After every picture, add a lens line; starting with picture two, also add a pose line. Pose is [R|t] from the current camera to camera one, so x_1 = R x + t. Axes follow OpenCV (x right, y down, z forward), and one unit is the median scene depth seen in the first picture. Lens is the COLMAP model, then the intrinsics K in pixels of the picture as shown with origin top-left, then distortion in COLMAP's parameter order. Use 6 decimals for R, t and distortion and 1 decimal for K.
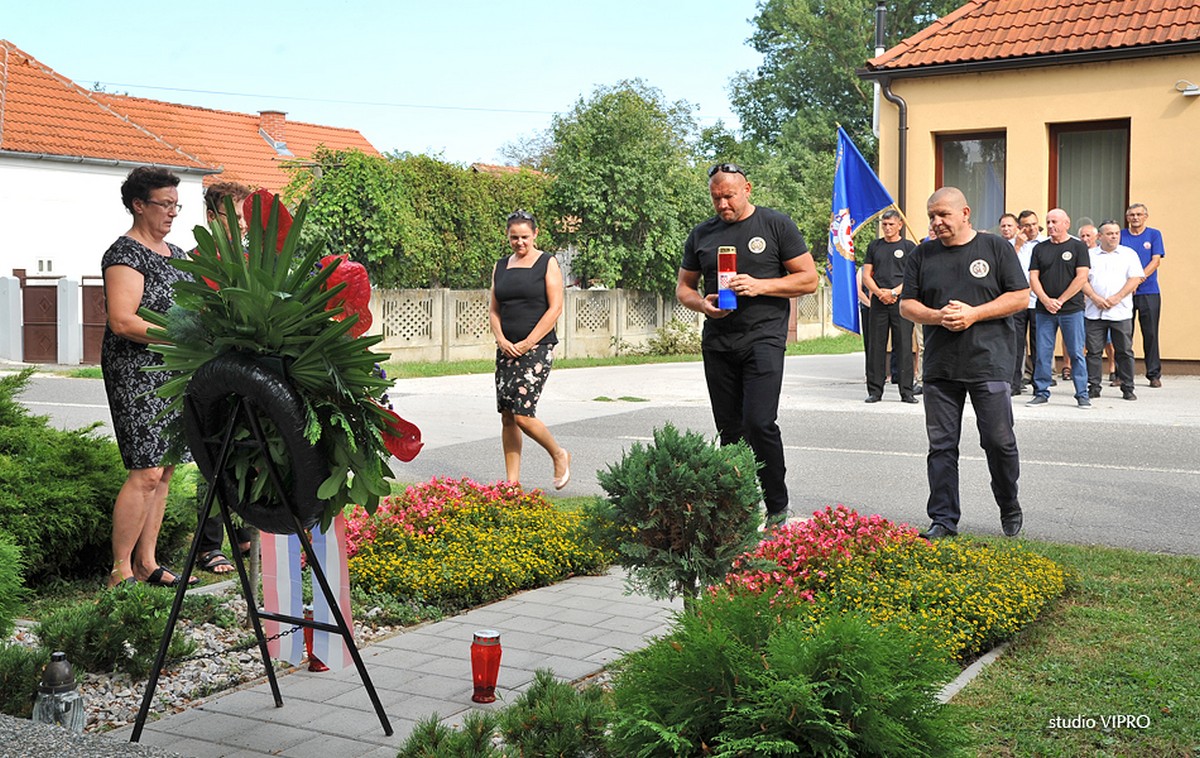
lens RADIAL K [[1403.8, 0, 601.9], [0, 1403.8, 312.9], [0, 0, 1]] dist [0.058736, 0.000000]
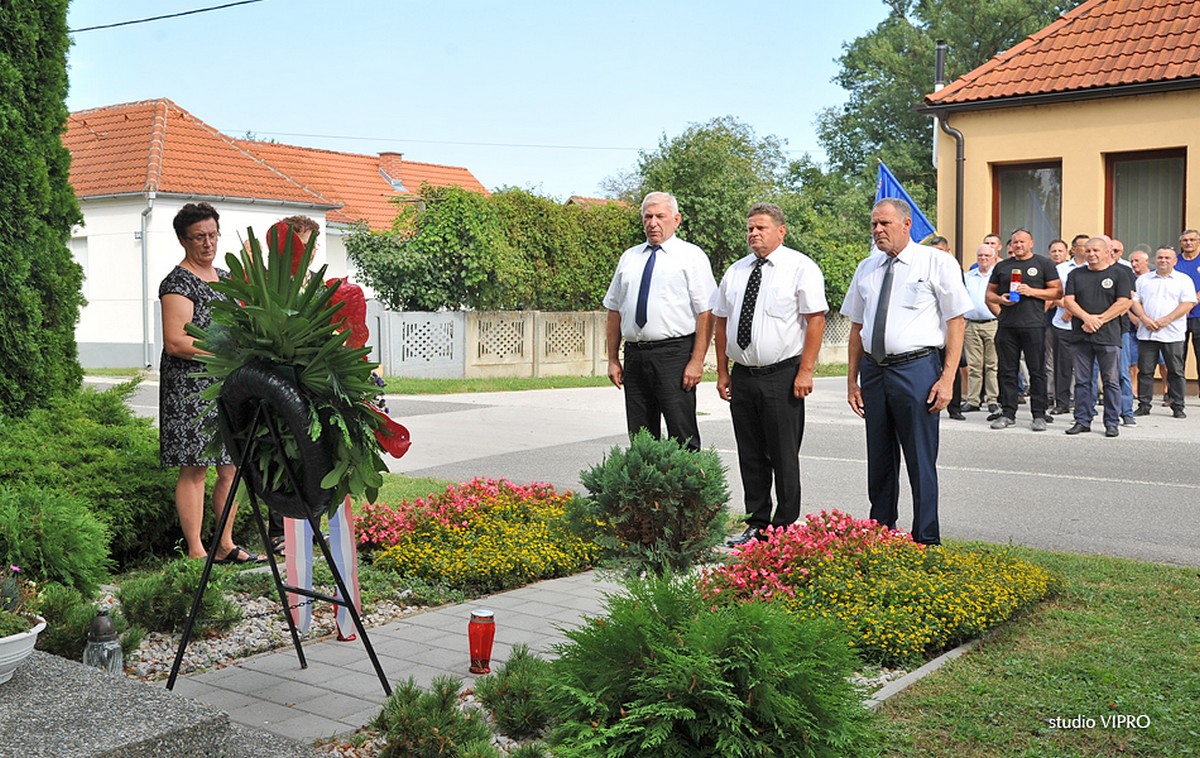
lens RADIAL K [[1343.2, 0, 603.6], [0, 1343.2, 317.3], [0, 0, 1]] dist [-0.005573, 0.000000]
pose [[0.989099, 0.001845, -0.147239, 0.145091], [-0.004179, 0.999870, -0.015543, 0.005819], [0.147192, 0.015989, 0.988979, -0.045937]]
